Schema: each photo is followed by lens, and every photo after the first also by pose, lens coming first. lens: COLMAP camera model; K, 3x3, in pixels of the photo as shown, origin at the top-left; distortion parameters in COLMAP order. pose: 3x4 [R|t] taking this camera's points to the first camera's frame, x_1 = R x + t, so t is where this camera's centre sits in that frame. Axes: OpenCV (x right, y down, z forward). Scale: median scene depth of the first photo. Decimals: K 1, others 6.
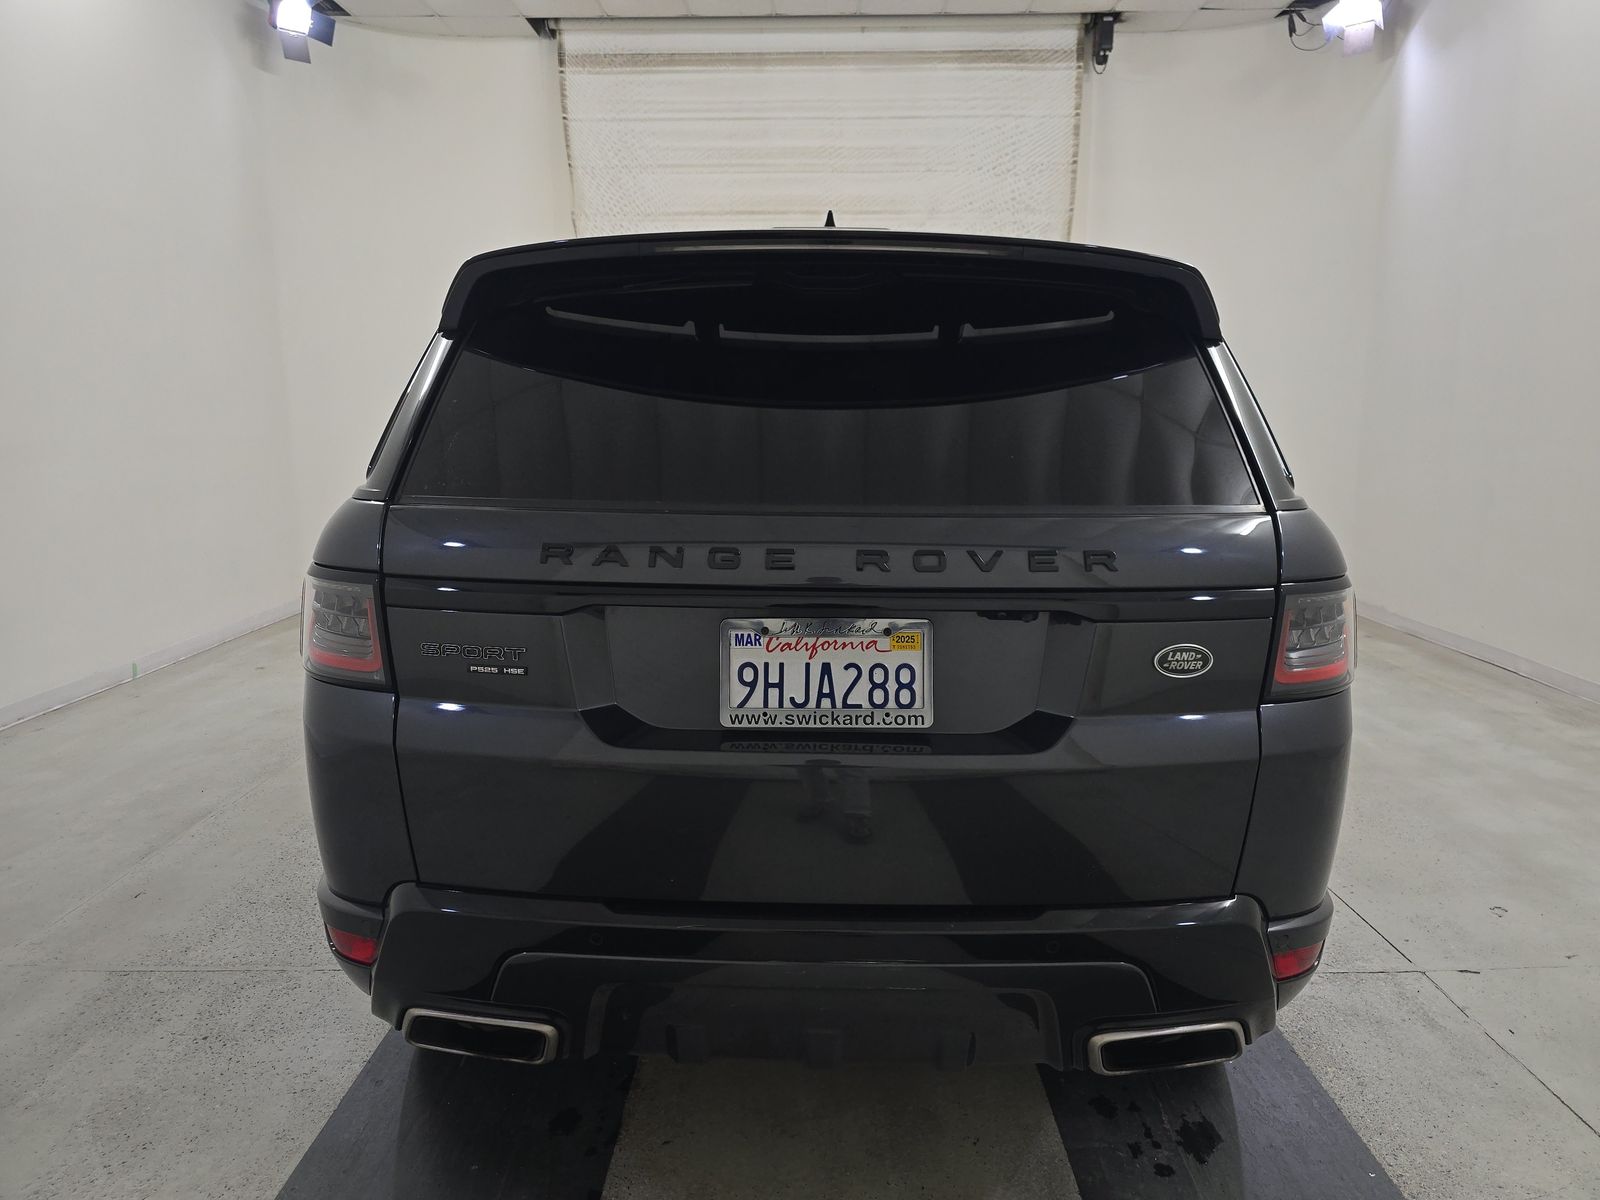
lens RADIAL K [[1077.2, 0, 799.5], [0, 1077.2, 602.3], [0, 0, 1]] dist [0.023228, -0.023996]
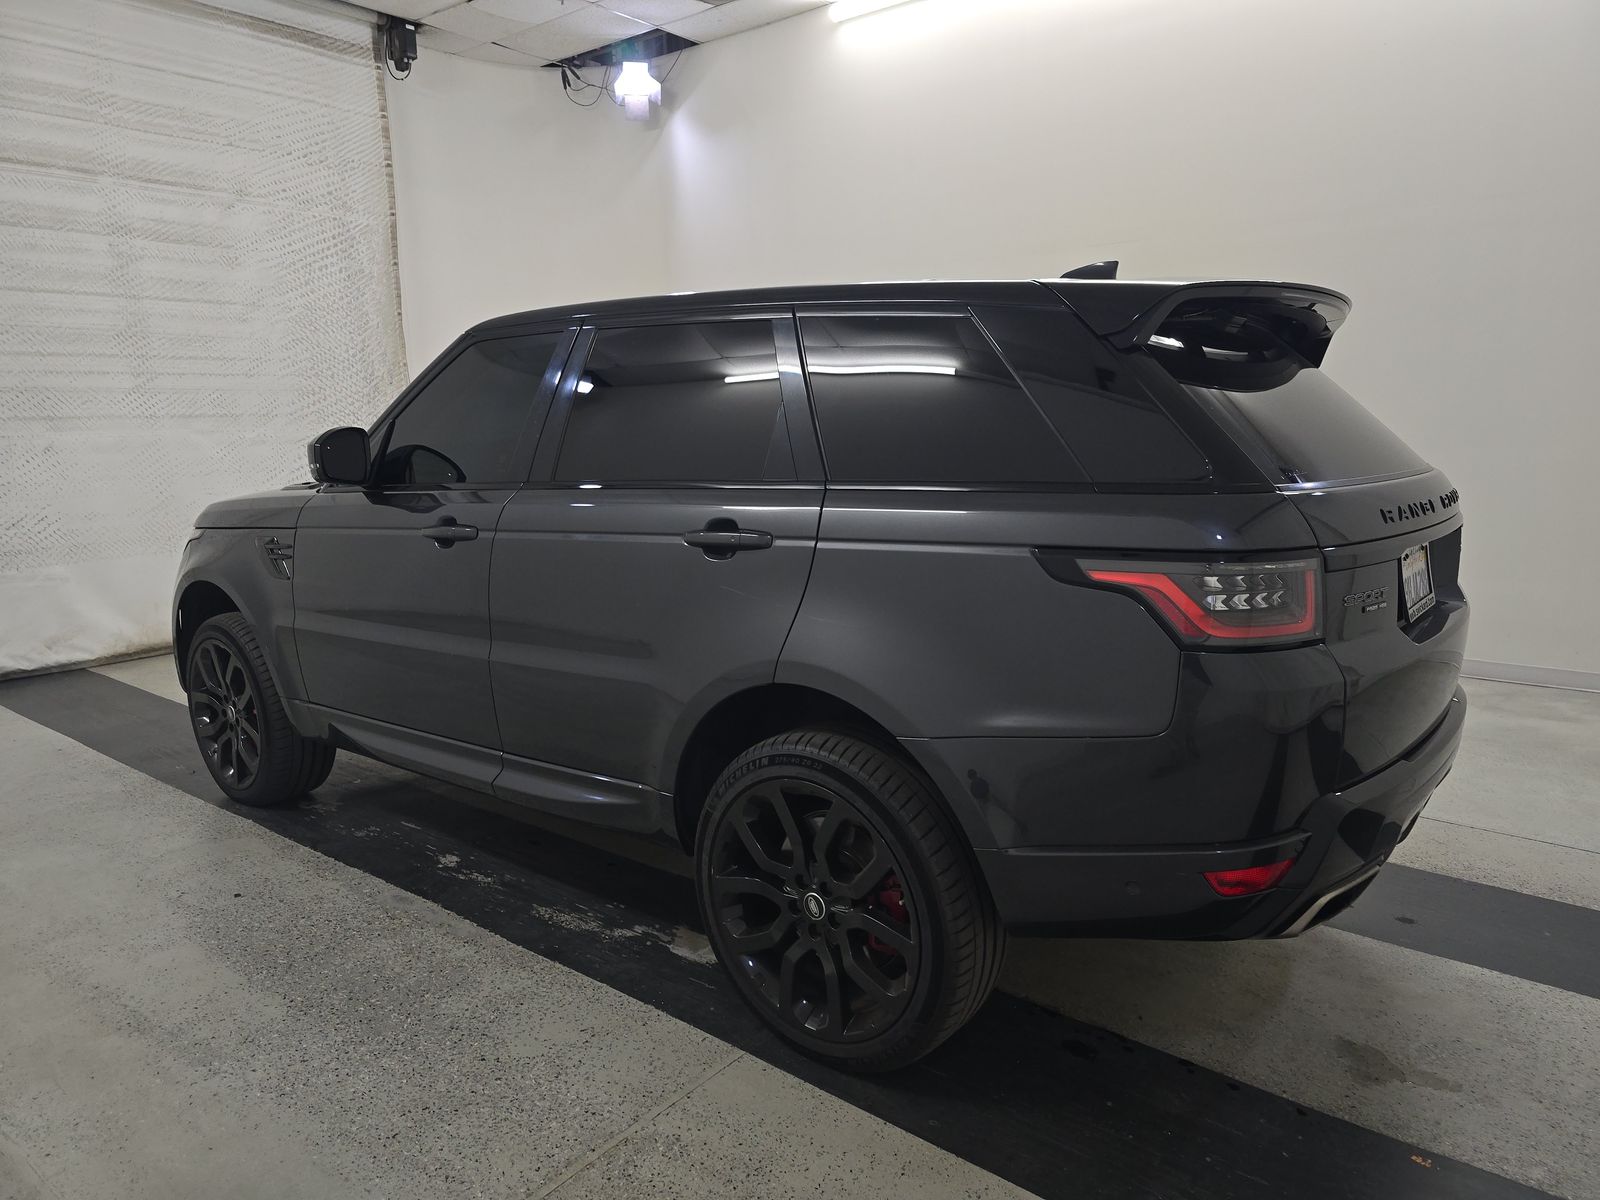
lens RADIAL K [[1077.2, 0, 800.6], [0, 1077.2, 603.6], [0, 0, 1]] dist [0.023228, -0.023996]
pose [[0.614678, -0.142298, 0.775836, -0.328446], [0.148452, 0.986886, 0.063392, -0.024982], [-0.774682, 0.076209, 0.627742, 0.132162]]
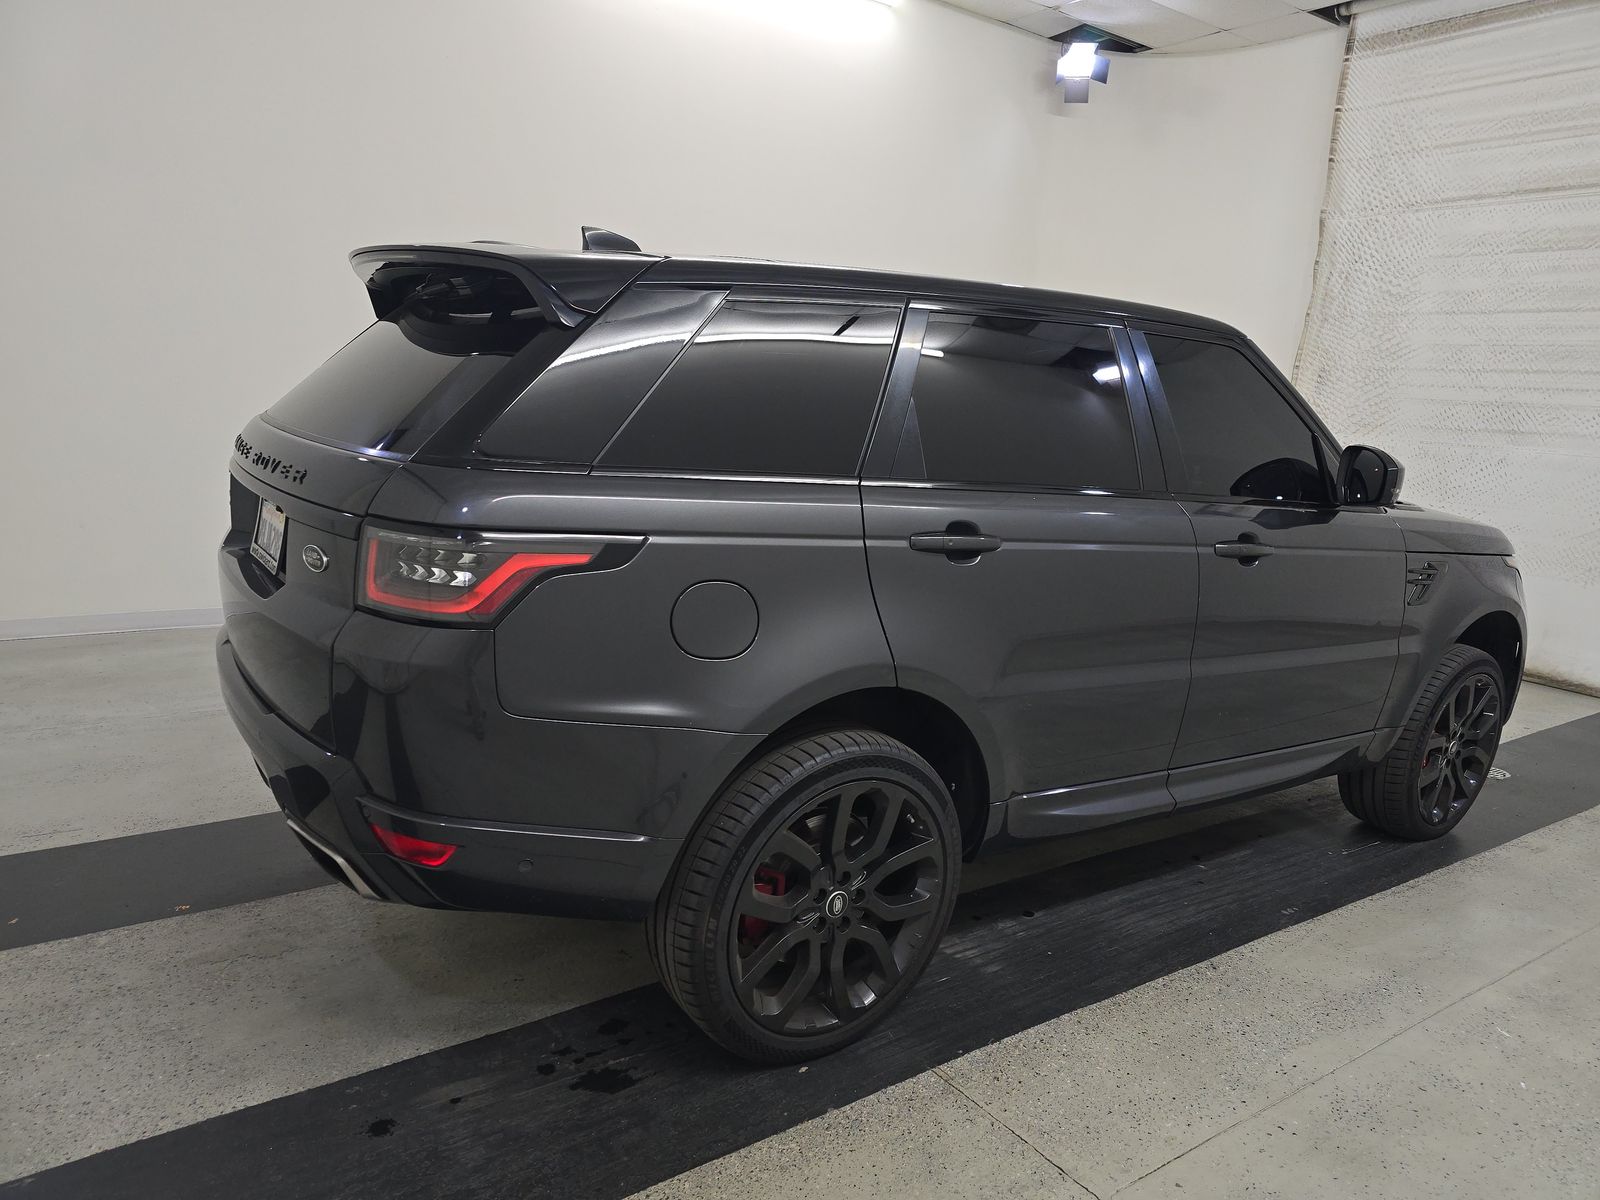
lens RADIAL K [[1077.2, 0, 806.7], [0, 1077.2, 602.6], [0, 0, 1]] dist [0.023228, -0.023996]
pose [[0.587756, 0.190509, -0.786288, 0.325402], [-0.201663, 0.975702, 0.085658, -0.023830], [0.783502, 0.108220, 0.611894, 0.122382]]
